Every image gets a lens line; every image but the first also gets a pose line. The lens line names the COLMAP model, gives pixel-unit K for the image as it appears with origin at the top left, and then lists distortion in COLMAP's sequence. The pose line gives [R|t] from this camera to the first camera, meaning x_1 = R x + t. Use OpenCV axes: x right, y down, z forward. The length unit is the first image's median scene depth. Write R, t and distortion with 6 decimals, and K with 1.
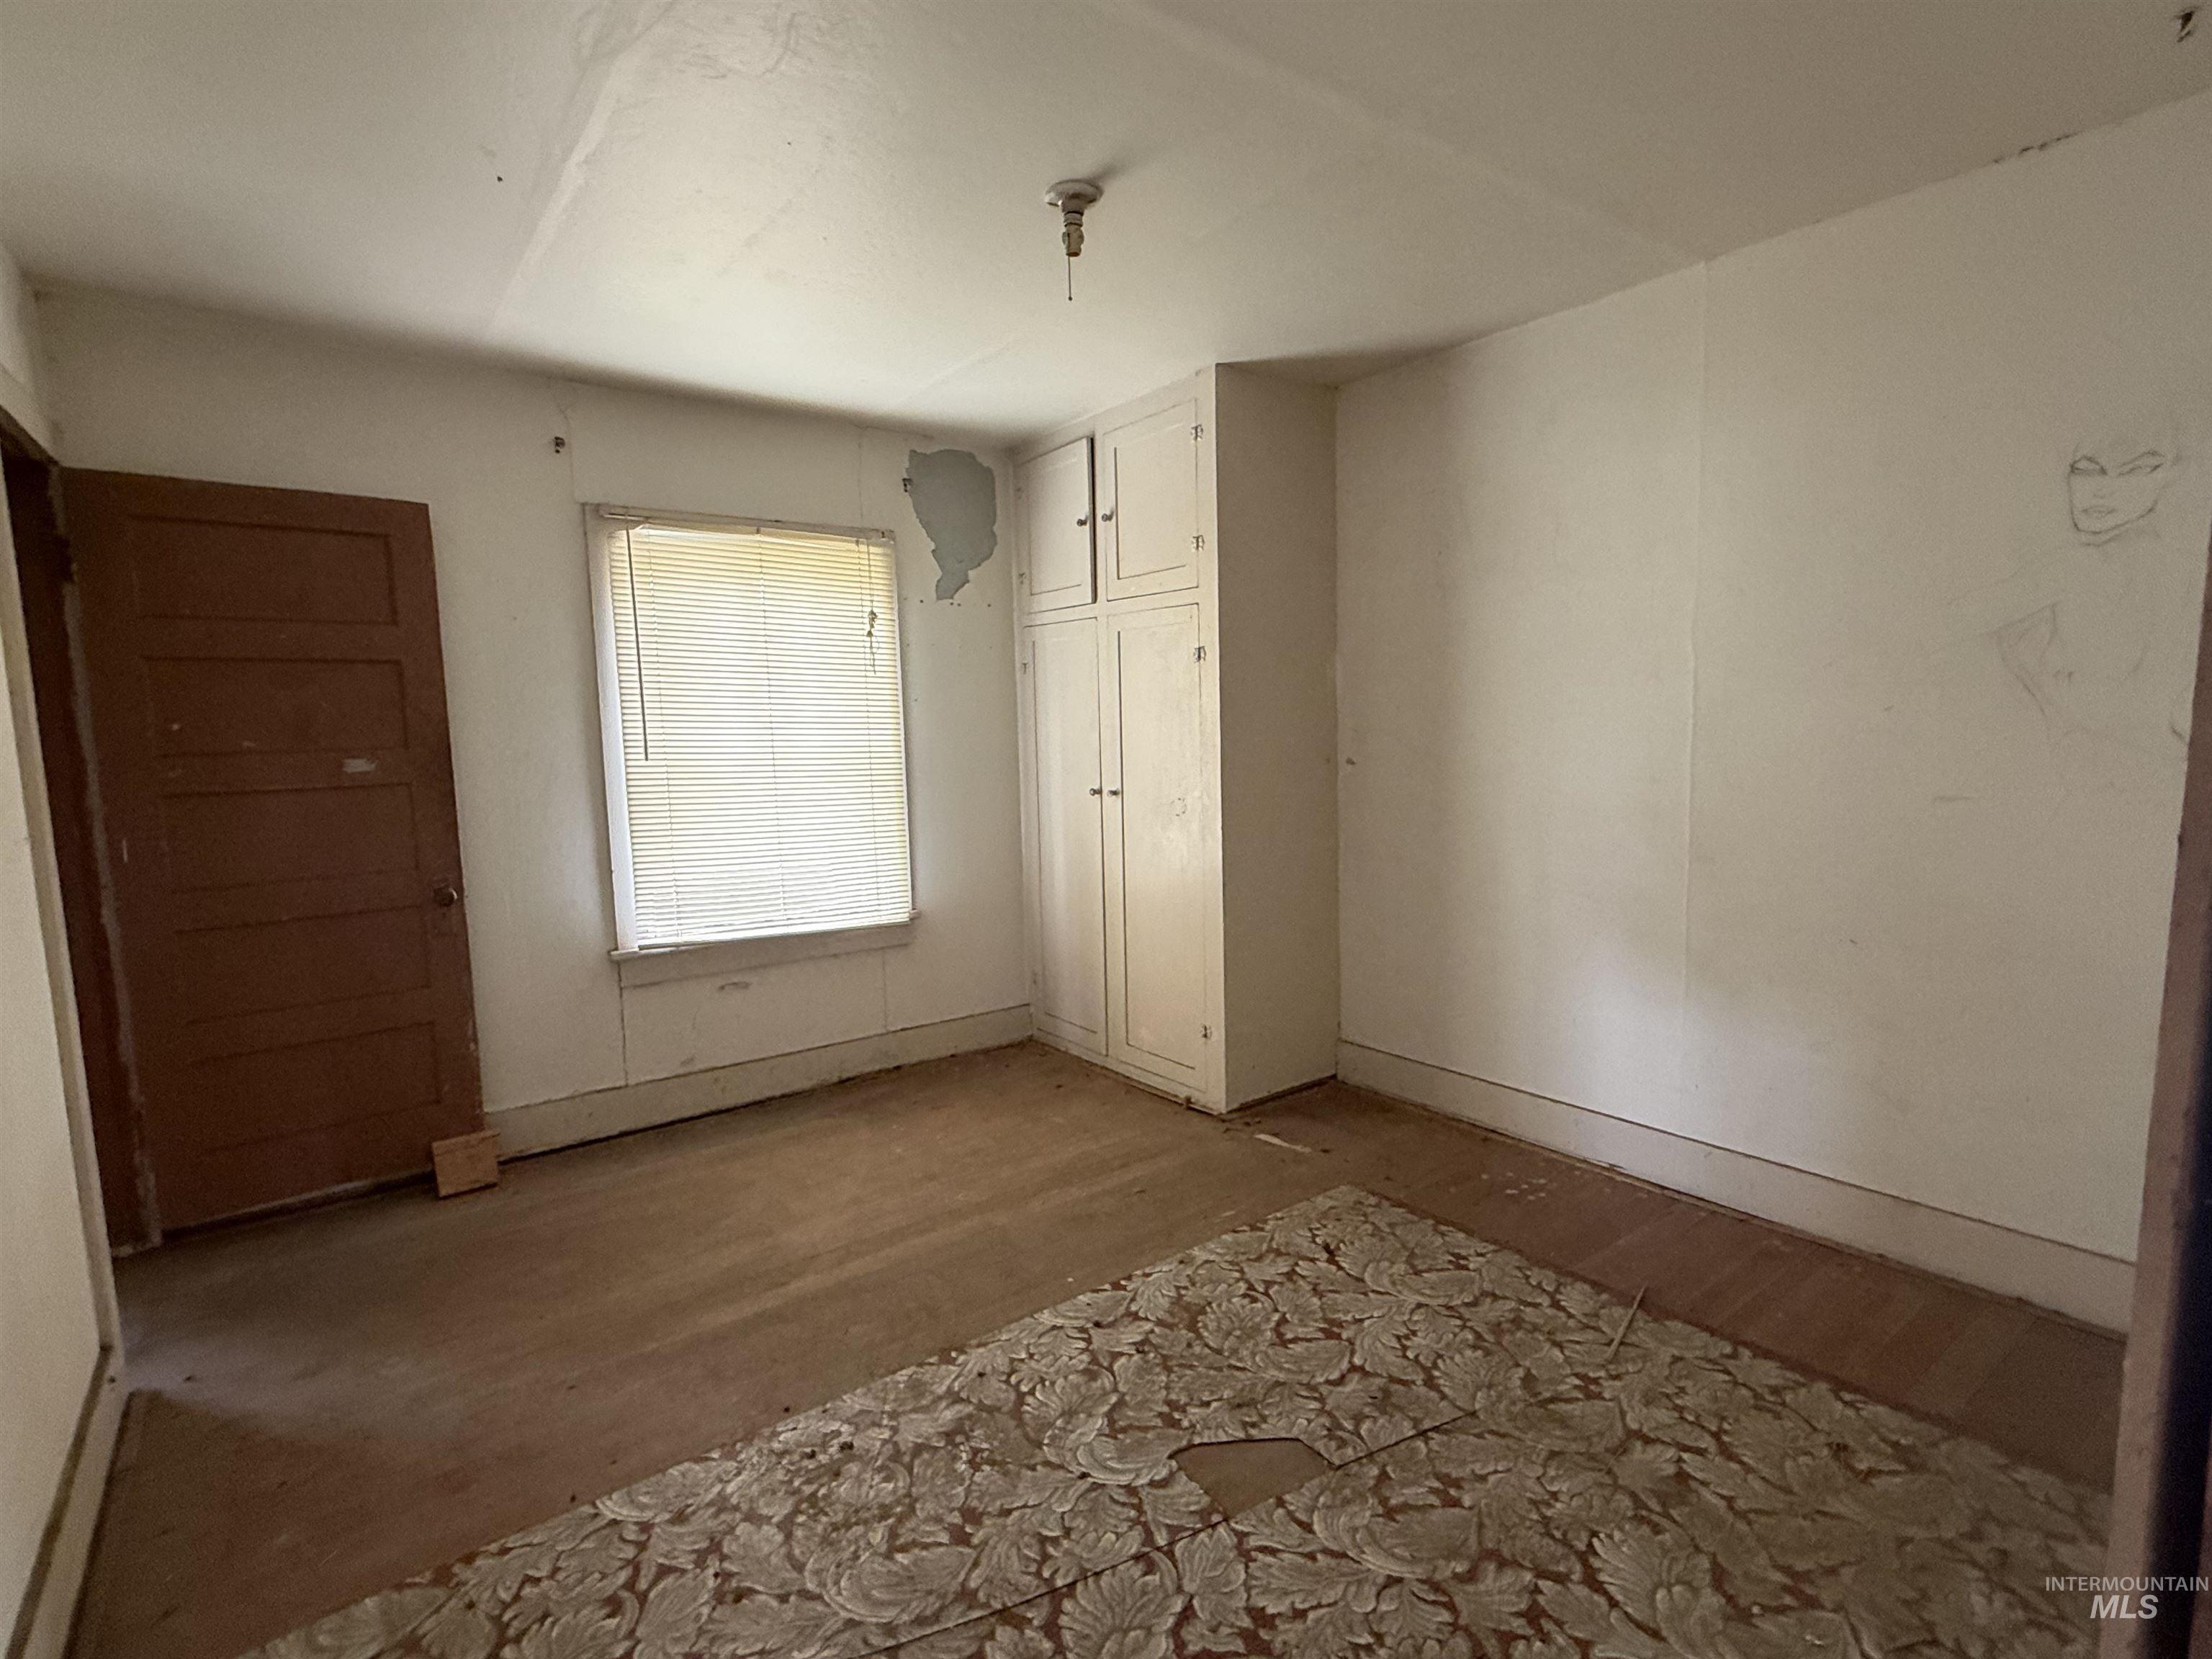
lens RADIAL K [[1085.9, 0, 1108.3], [0, 1085.9, 834.4], [0, 0, 1]] dist [0.002648, -0.001058]
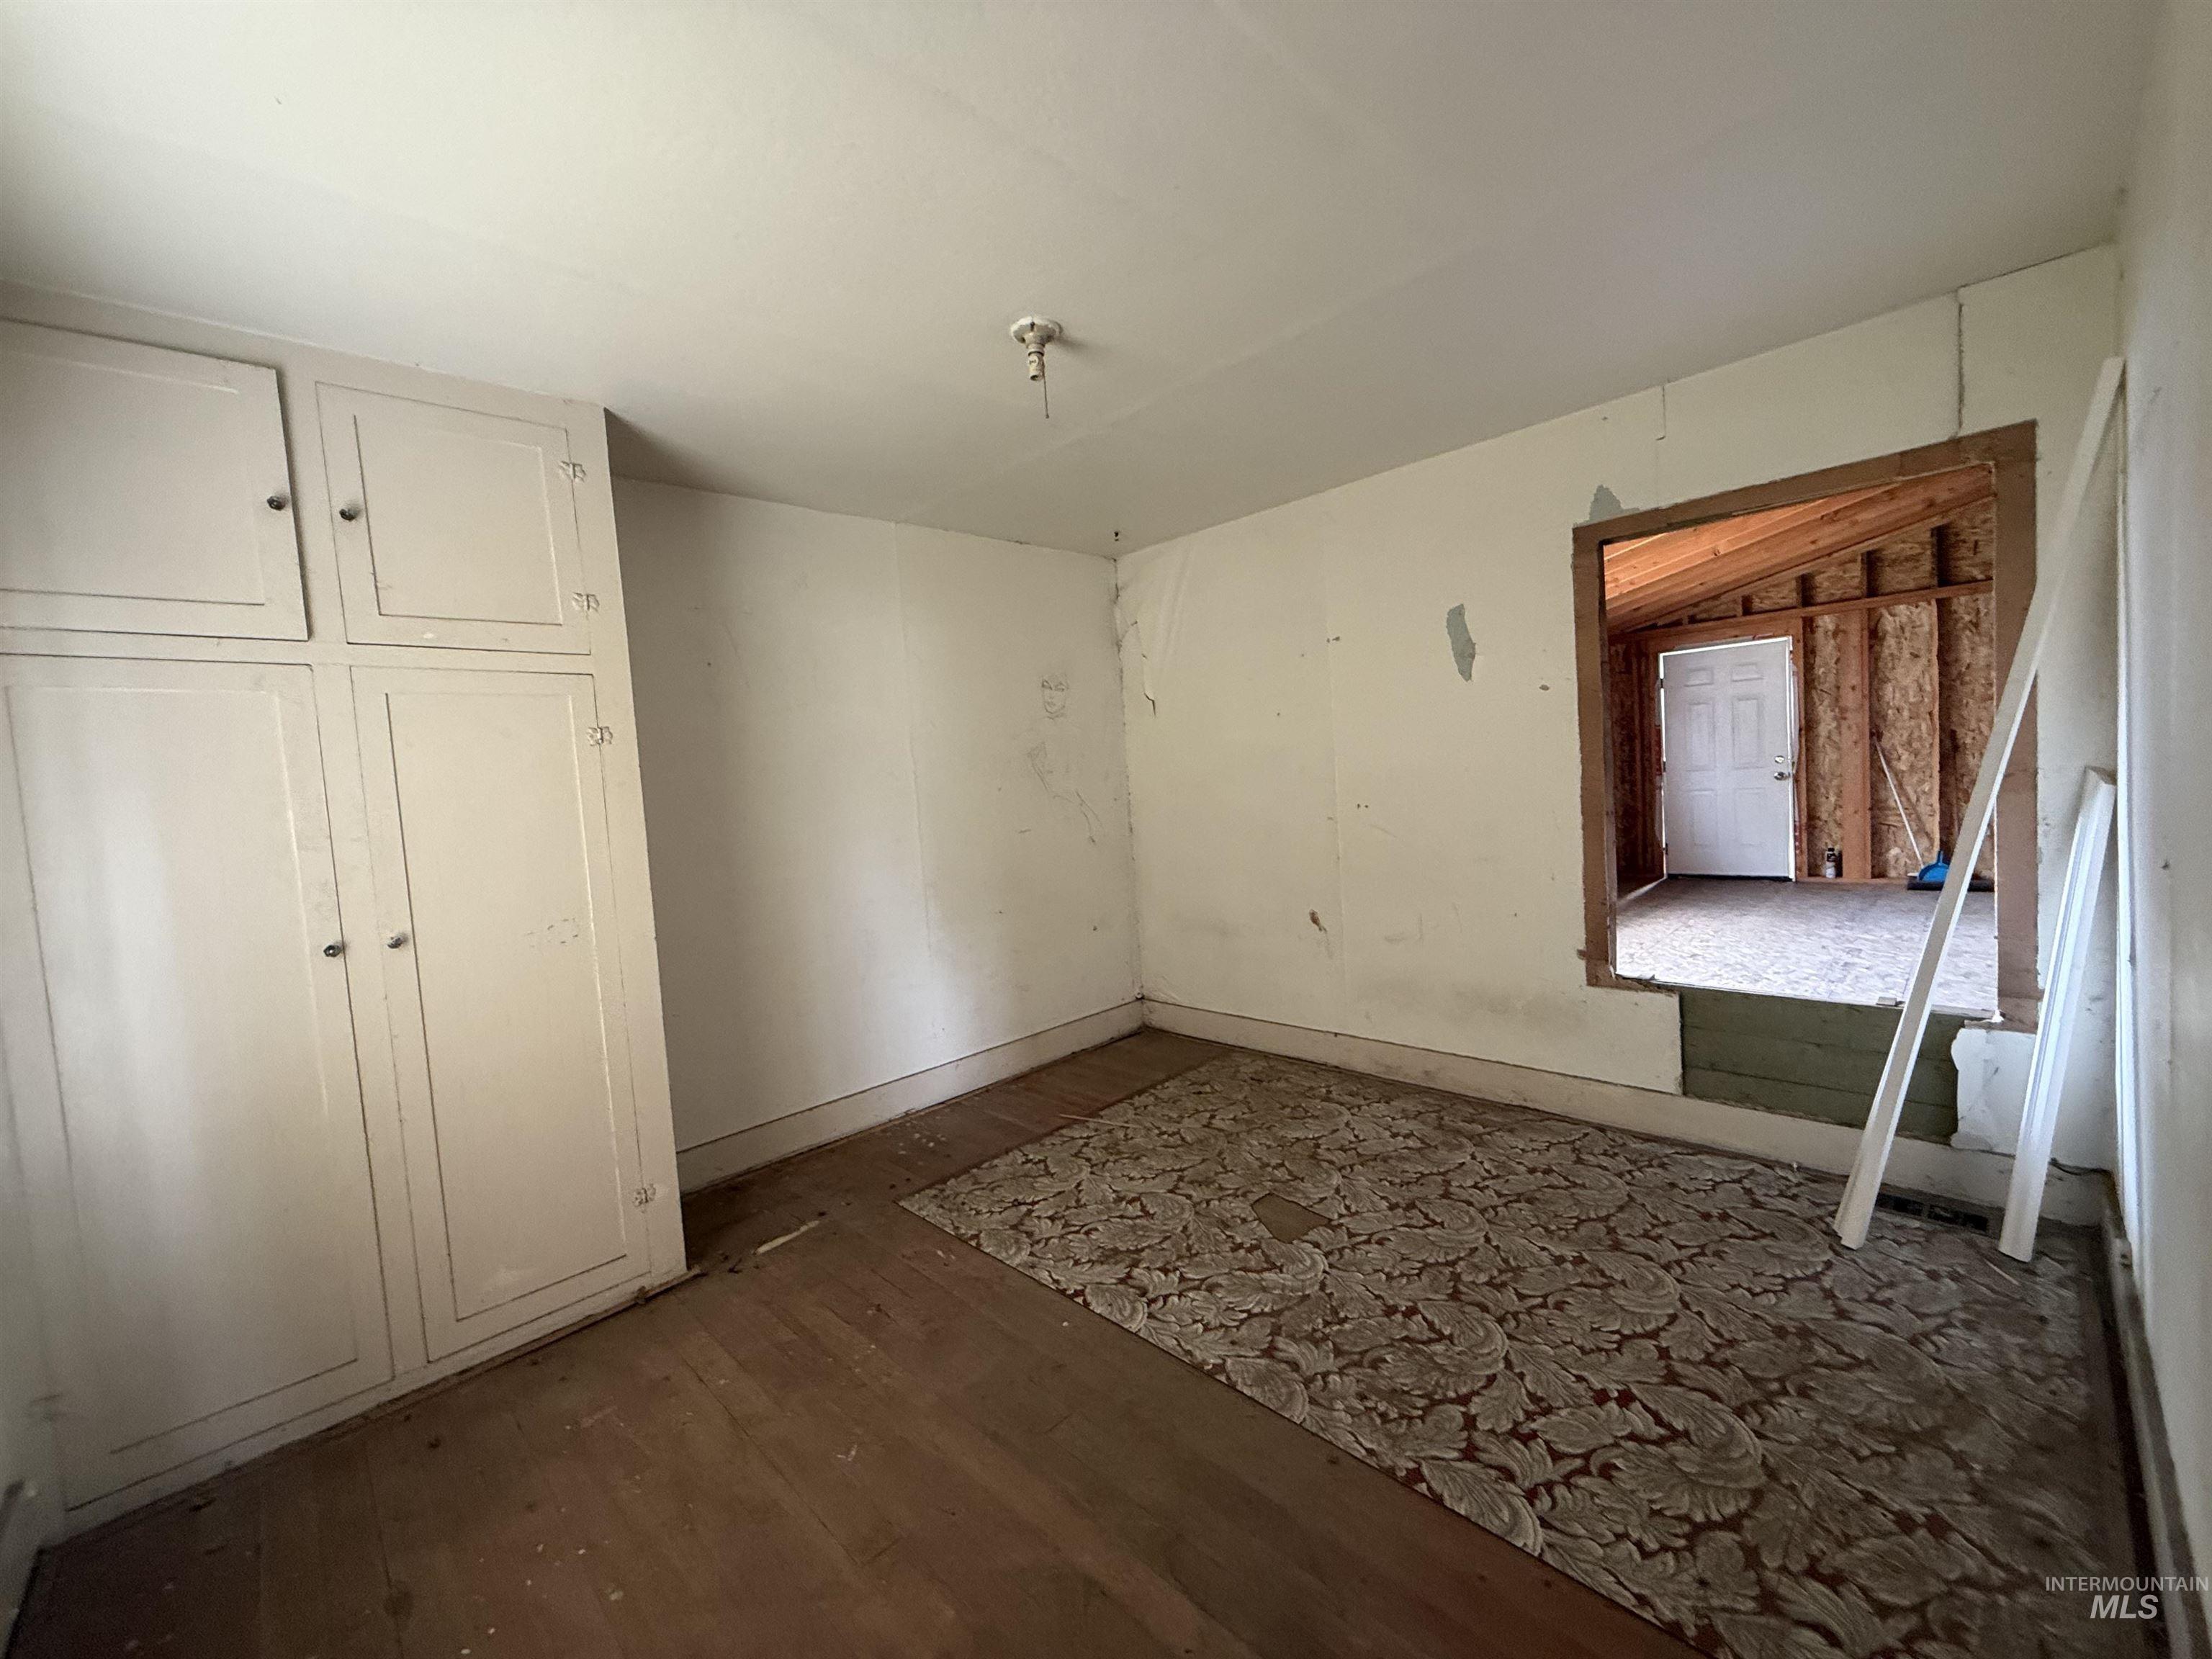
lens RADIAL K [[880.4, 0, 1104.4], [0, 880.4, 833.4], [0, 0, 1]] dist [0.000205, -0.000241]
pose [[-0.125506, -0.025298, 0.991770, -1.087431], [0.181162, 0.982282, 0.047981, -0.097813], [-0.975412, 0.185693, -0.118699, 1.251489]]
